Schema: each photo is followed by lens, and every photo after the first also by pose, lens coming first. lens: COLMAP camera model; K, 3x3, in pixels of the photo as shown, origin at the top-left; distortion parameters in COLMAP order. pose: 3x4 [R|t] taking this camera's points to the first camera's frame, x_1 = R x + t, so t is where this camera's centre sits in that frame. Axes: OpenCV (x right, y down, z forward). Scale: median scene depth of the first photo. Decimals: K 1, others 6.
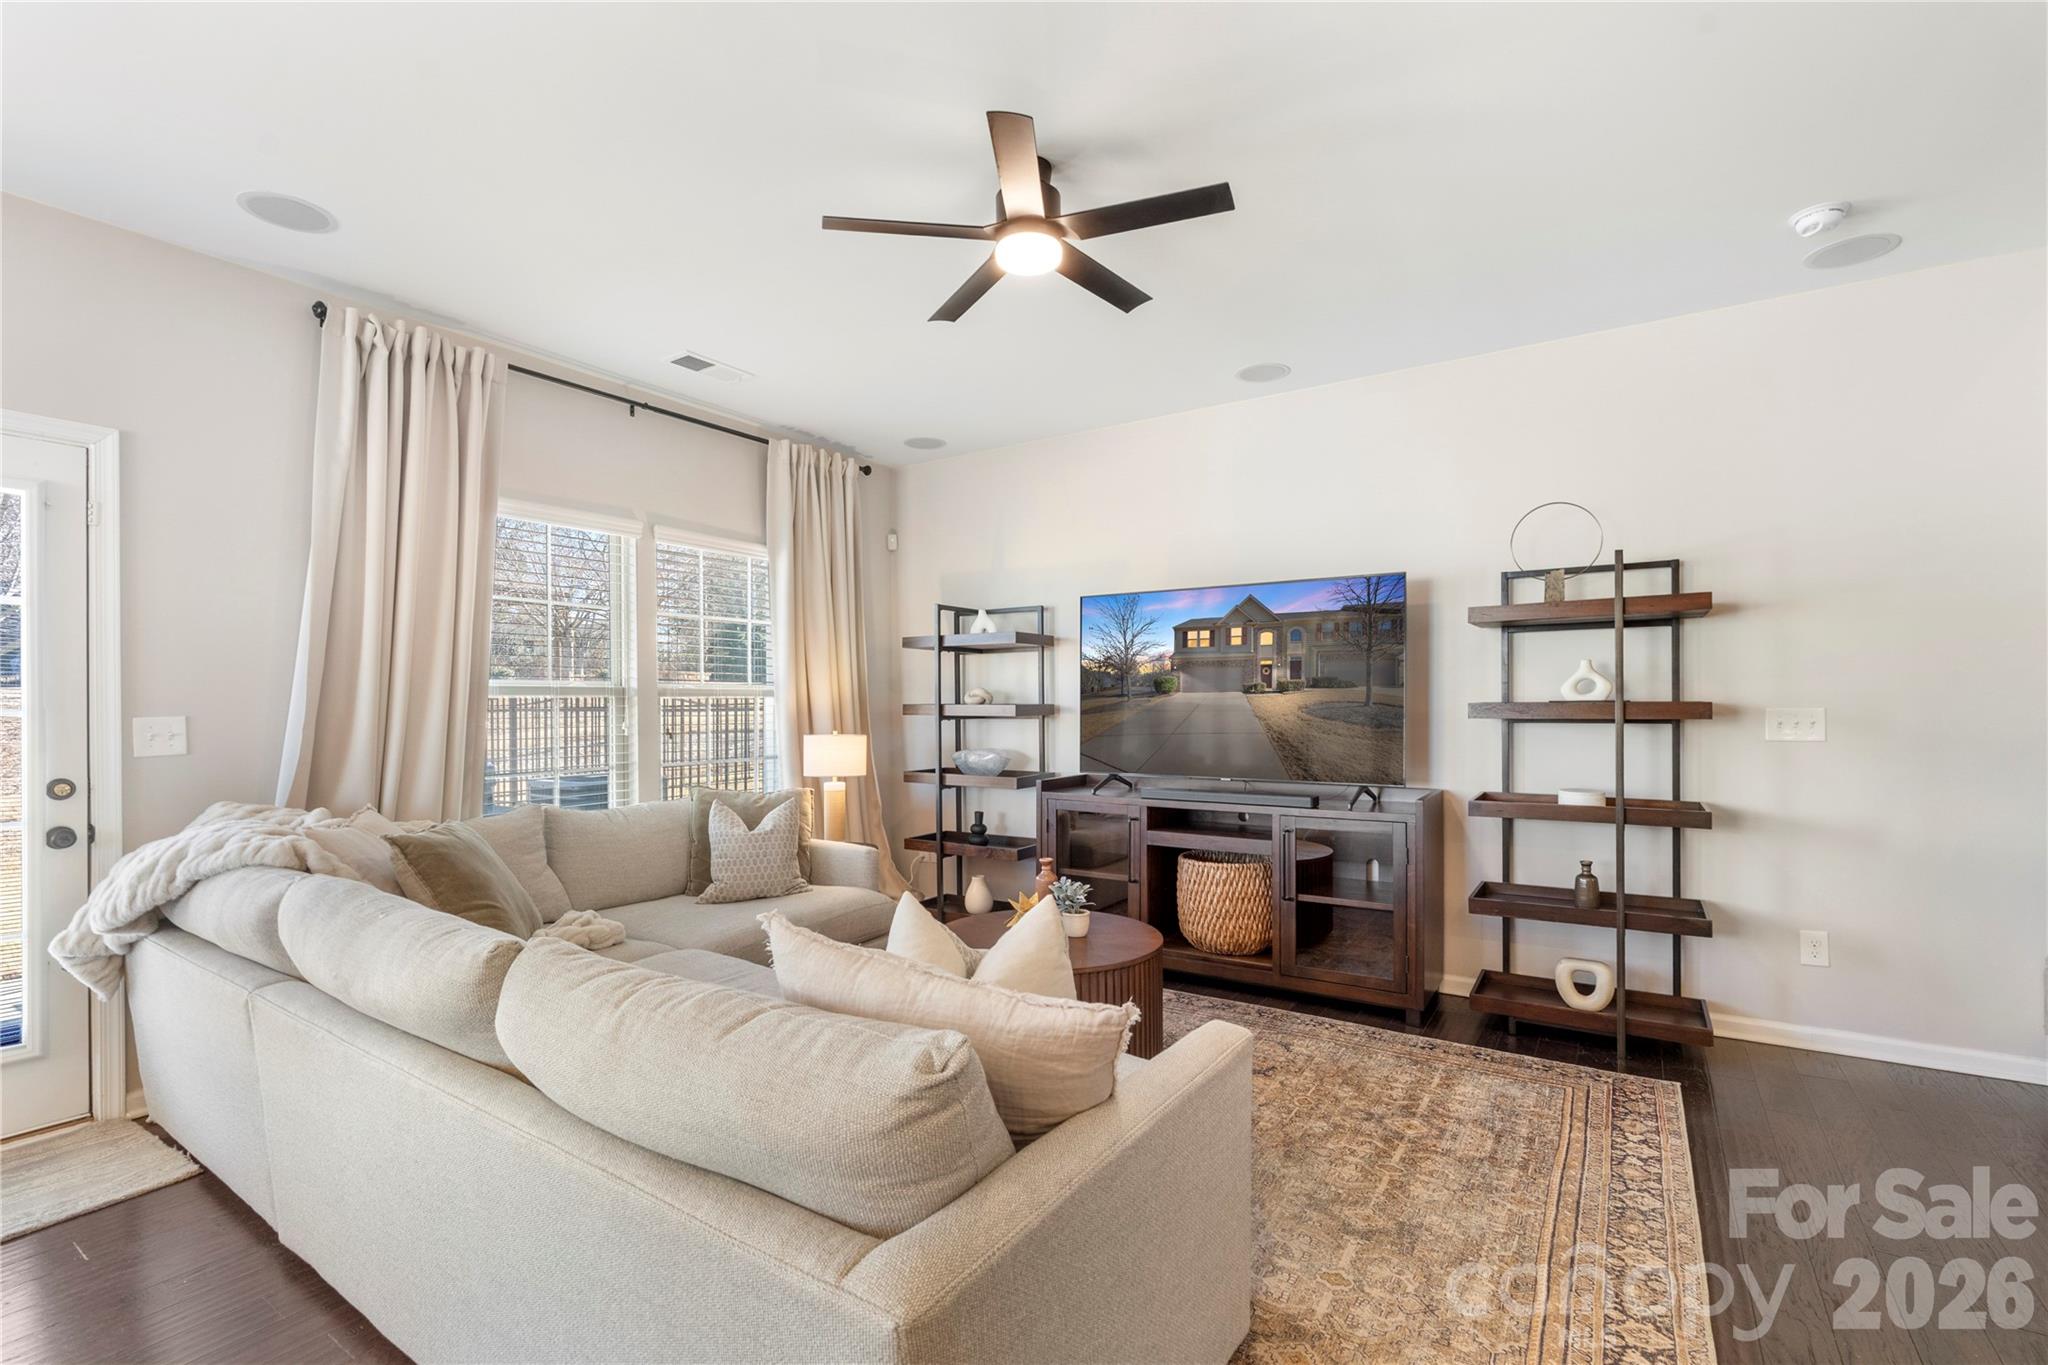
lens RADIAL K [[924.5, 0, 1024.3], [0, 924.5, 703.0], [0, 0, 1]] dist [0.001026, -0.000134]
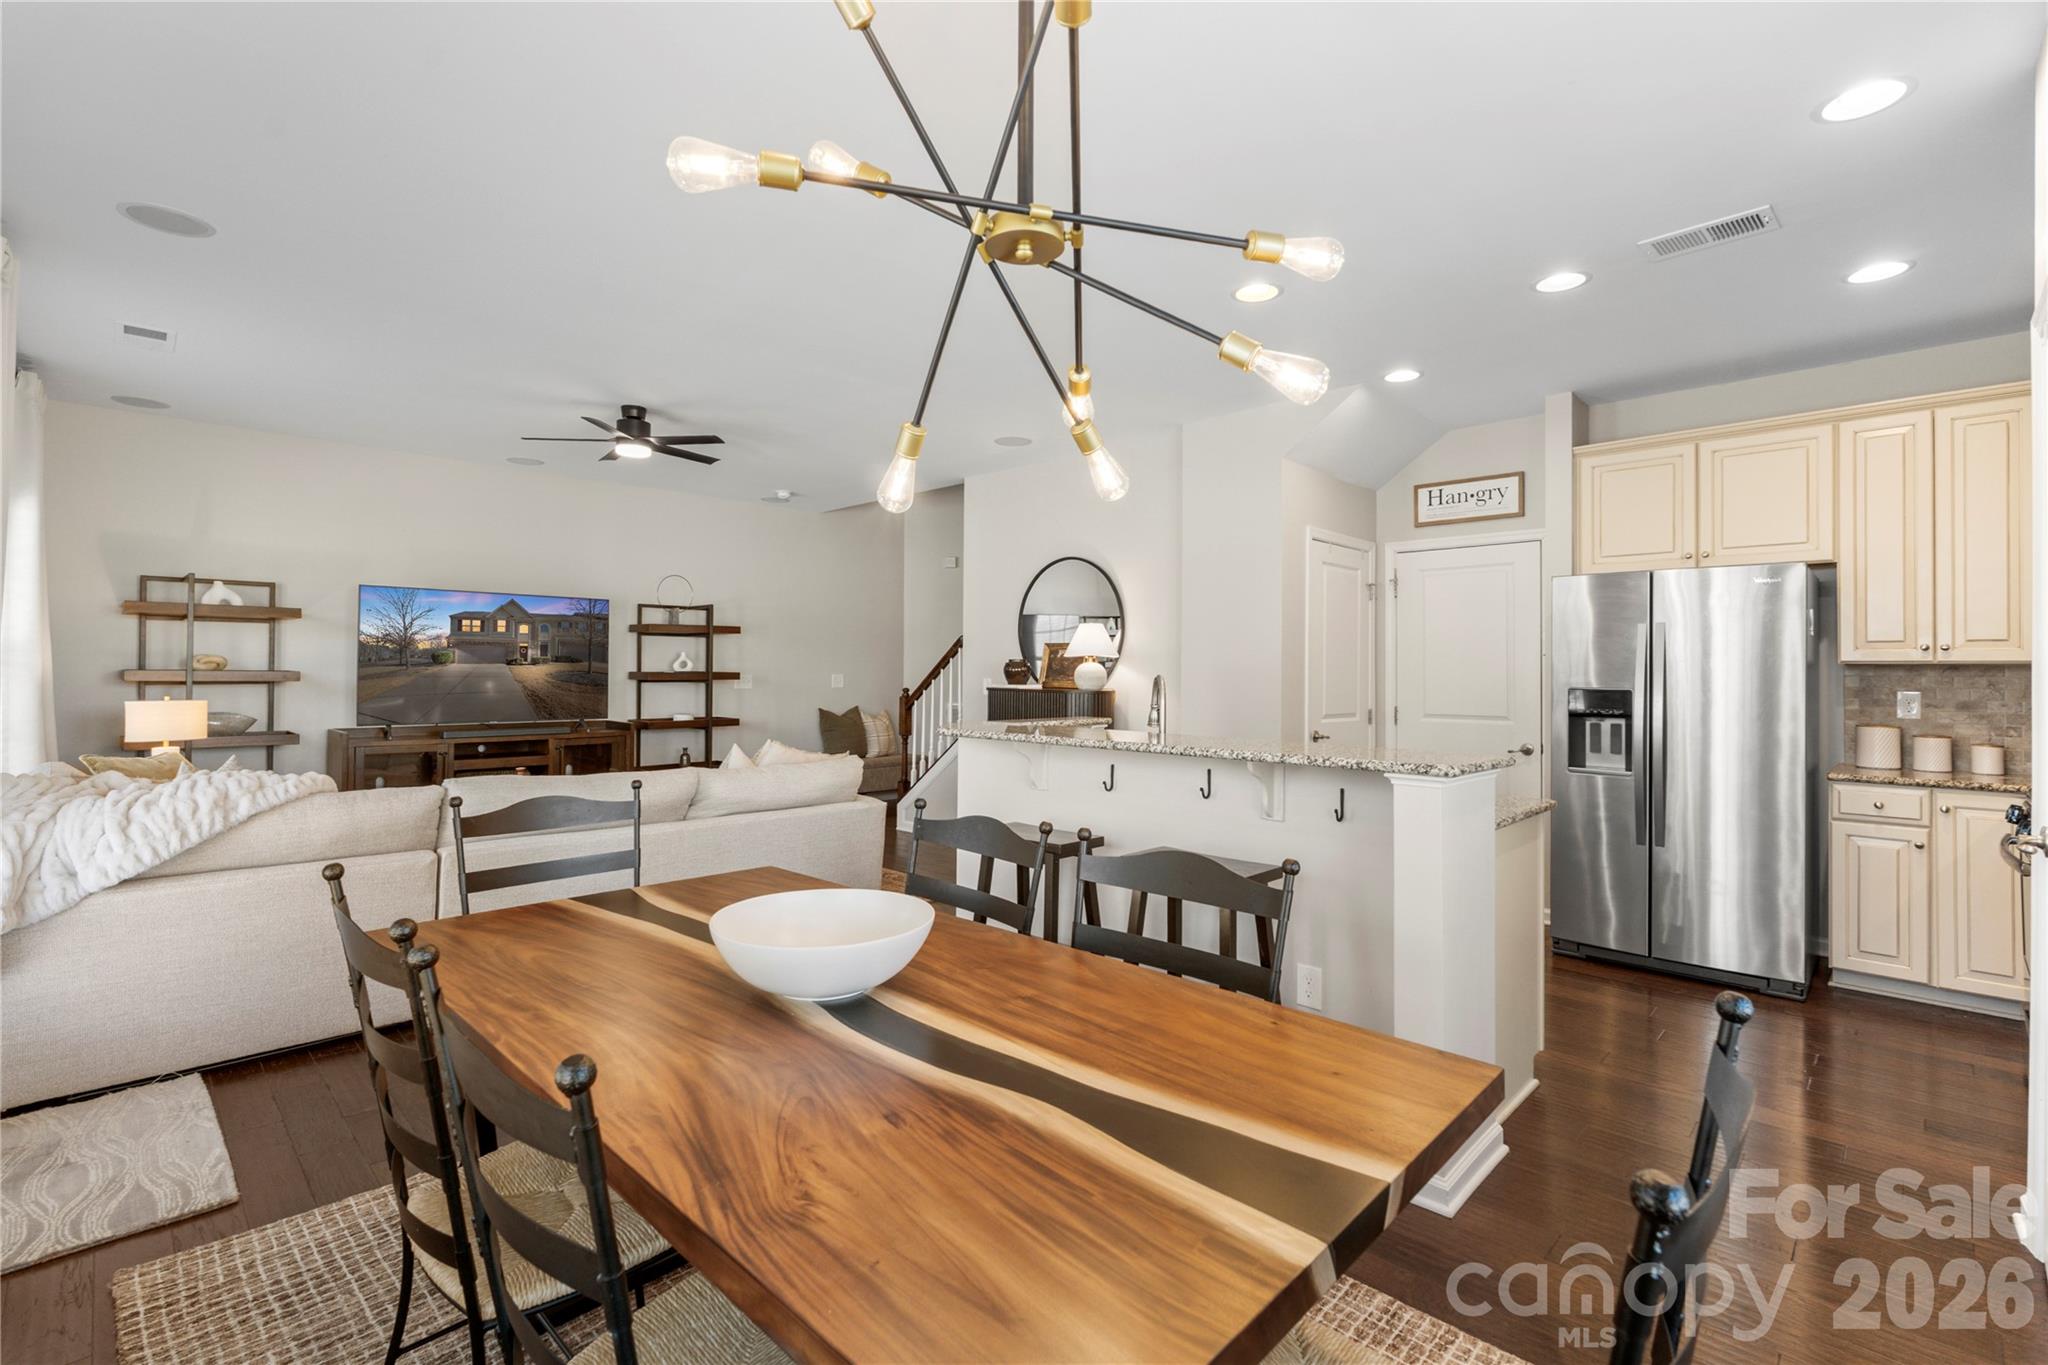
lens RADIAL K [[912.3, 0, 1023.4], [0, 912.3, 697.0], [0, 0, 1]] dist [-0.001260, -0.000349]
pose [[0.124820, -0.010418, 0.992125, -1.129611], [0.019875, 0.999770, 0.007997, 0.046925], [-0.991980, 0.018721, 0.124998, -0.011507]]
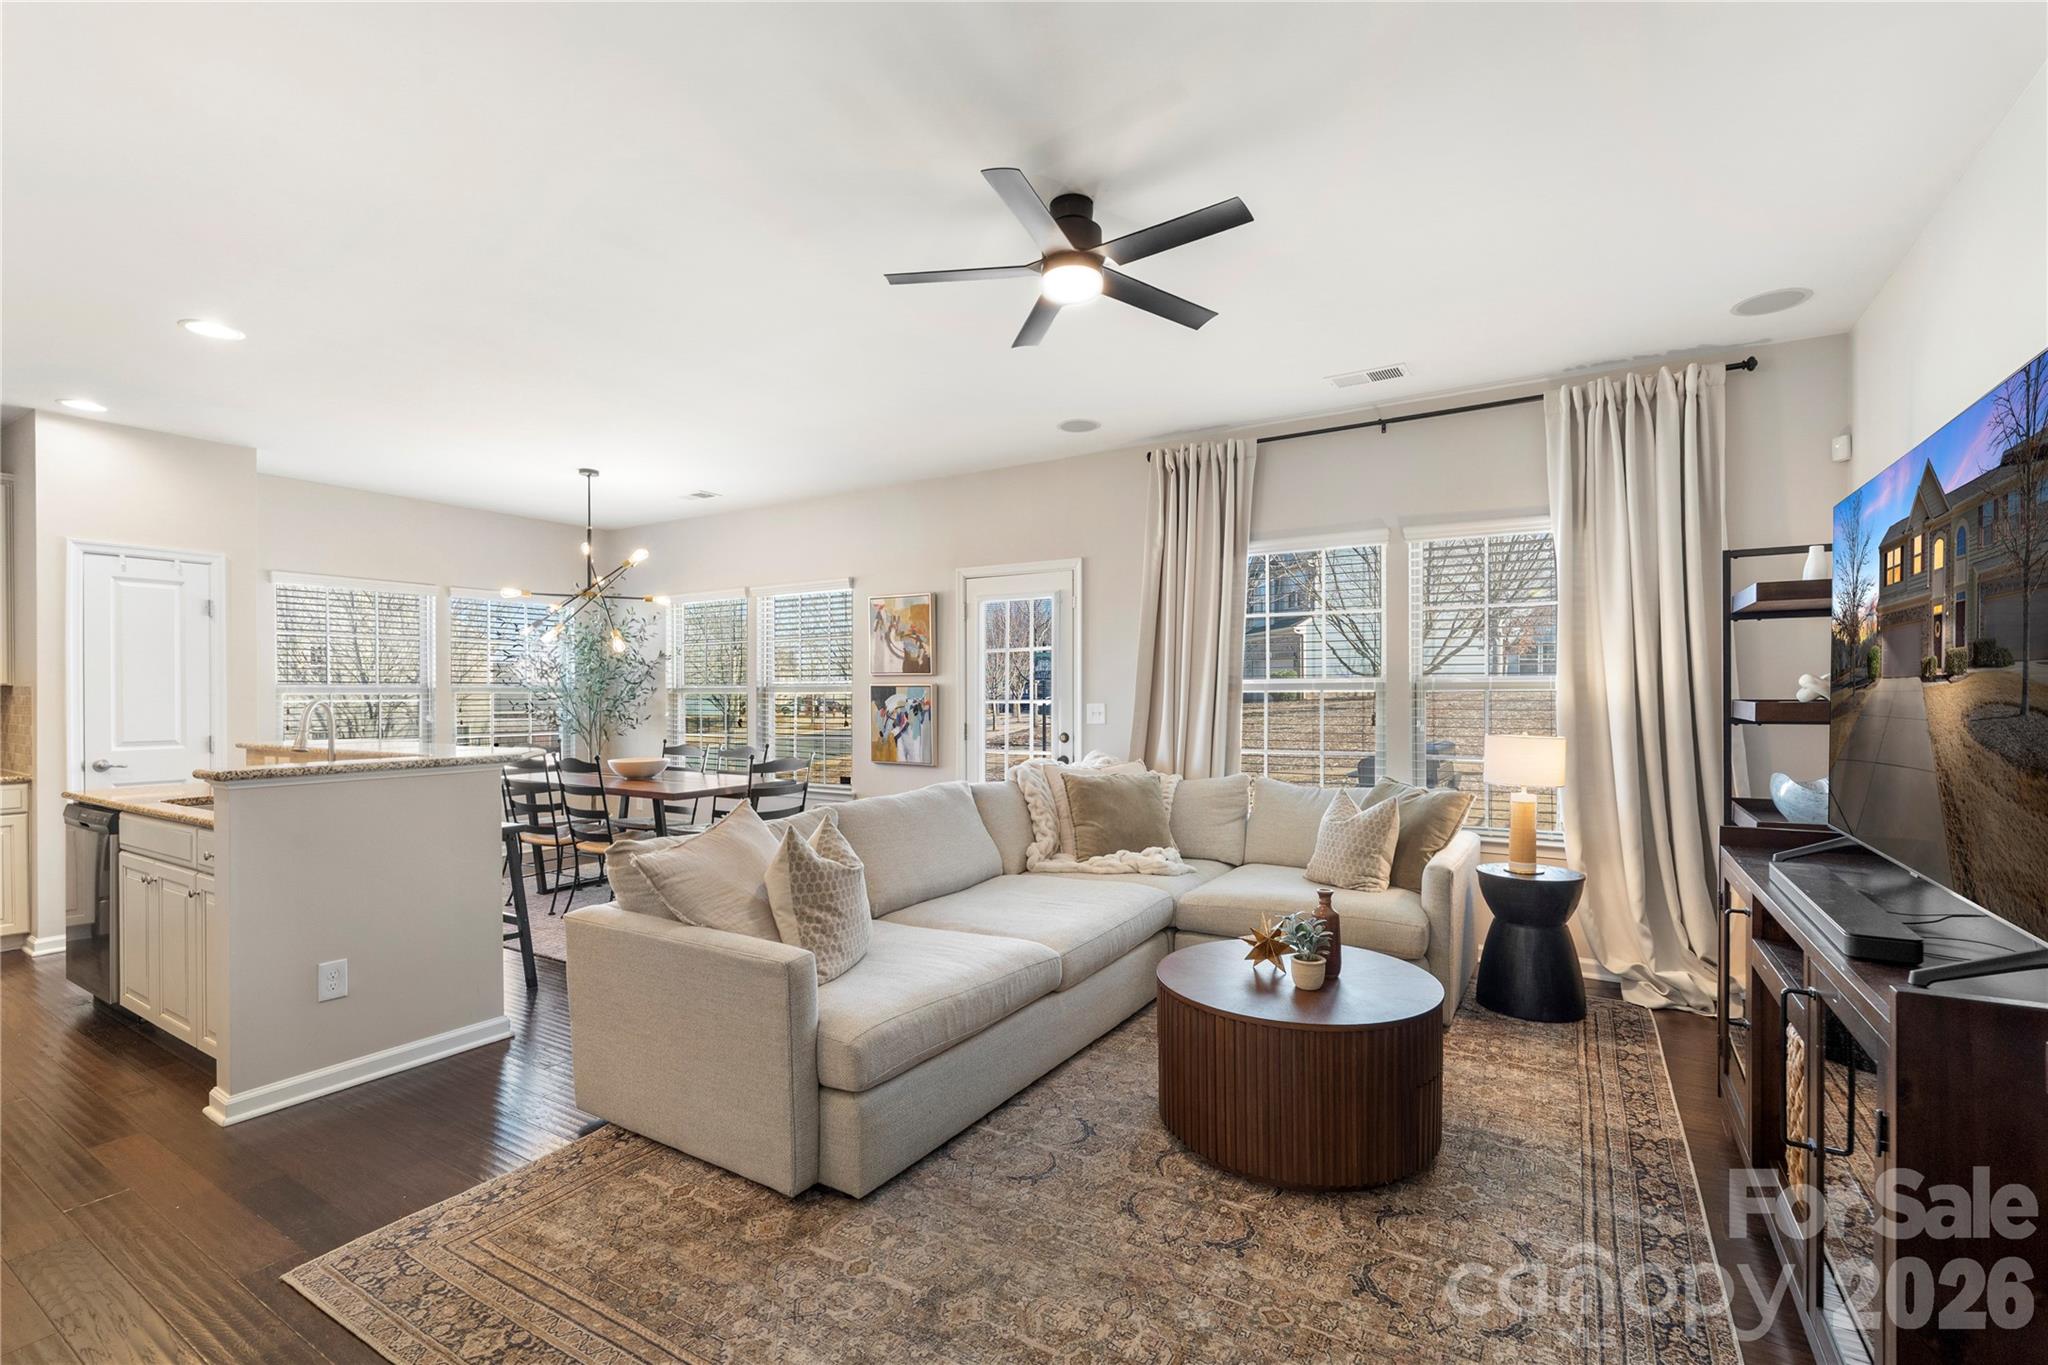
lens RADIAL K [[912.3, 0, 1023.4], [0, 912.3, 697.0], [0, 0, 1]] dist [-0.001260, -0.000349]
pose [[0.023414, 0.006285, -0.999706, 0.660247], [0.001609, 0.999979, 0.006325, -0.007696], [0.999725, -0.001756, 0.023403, 0.568348]]
